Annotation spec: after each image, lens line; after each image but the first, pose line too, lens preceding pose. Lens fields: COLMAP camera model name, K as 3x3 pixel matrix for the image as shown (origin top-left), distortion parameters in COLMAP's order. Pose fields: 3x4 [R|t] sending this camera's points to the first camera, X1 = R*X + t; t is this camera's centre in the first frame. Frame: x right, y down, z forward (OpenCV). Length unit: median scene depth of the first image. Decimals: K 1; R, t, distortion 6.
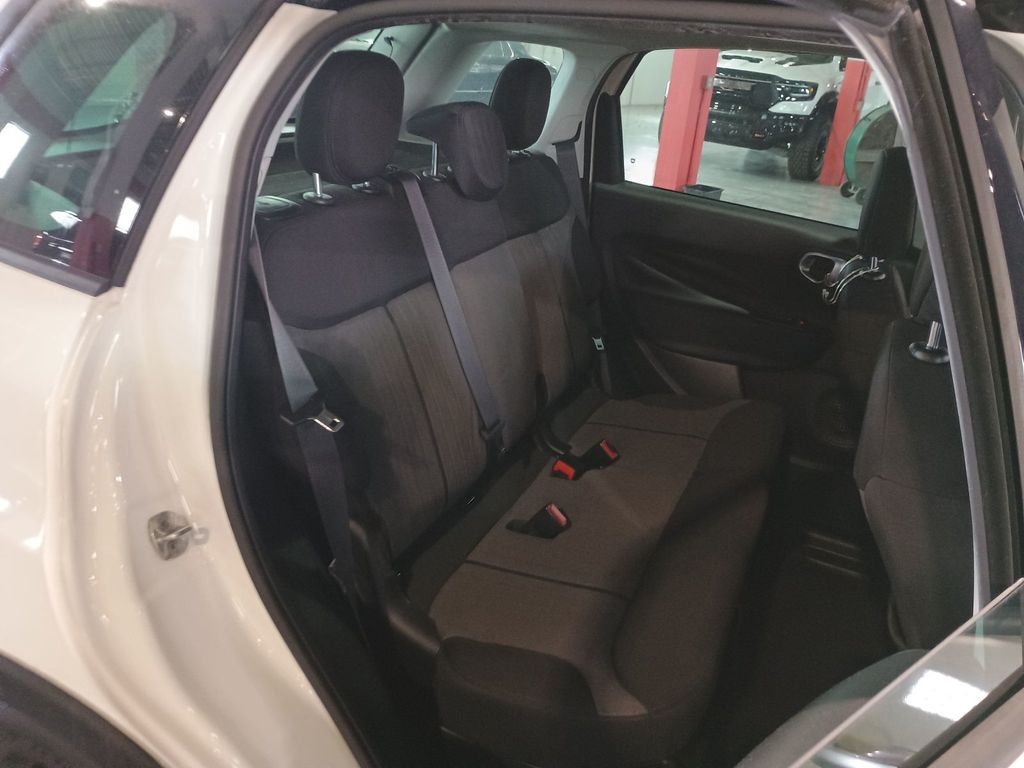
lens RADIAL K [[867.0, 0, 524.2], [0, 867.0, 384.0], [0, 0, 1]] dist [0.066813, -0.095156]
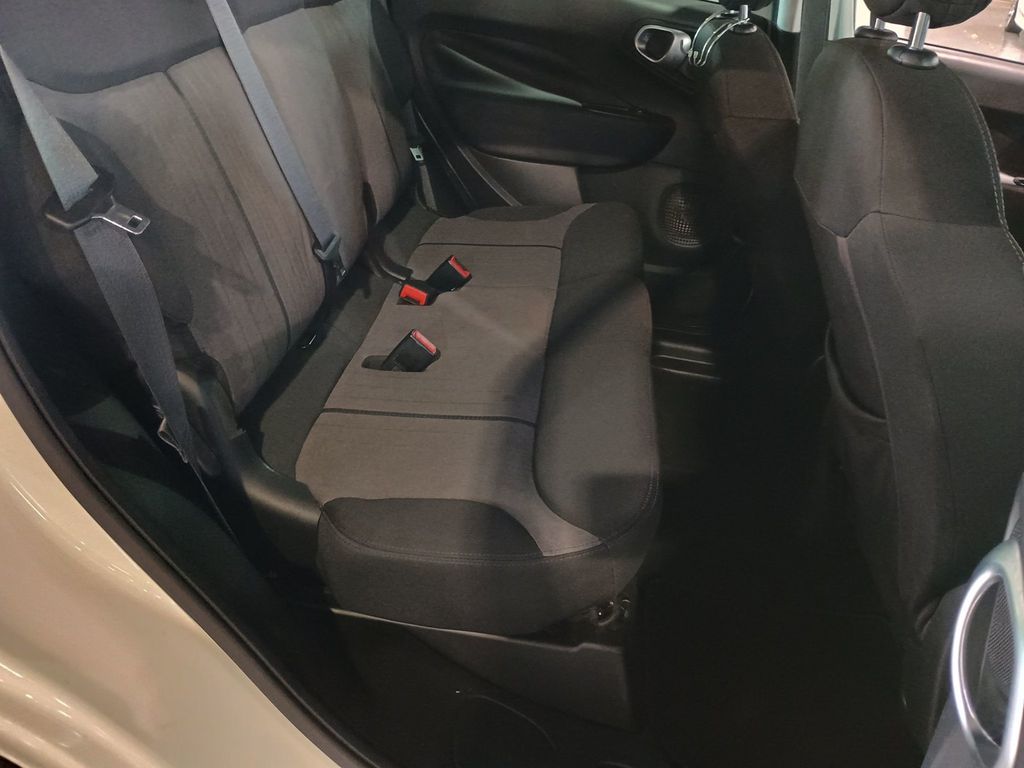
lens RADIAL K [[867.0, 0, 524.2], [0, 867.0, 384.0], [0, 0, 1]] dist [0.066813, -0.095156]
pose [[0.956863, -0.134975, 0.257285, -0.086109], [0.094524, 0.981985, 0.163619, 0.061672], [-0.274735, -0.132242, 0.952383, 0.176800]]
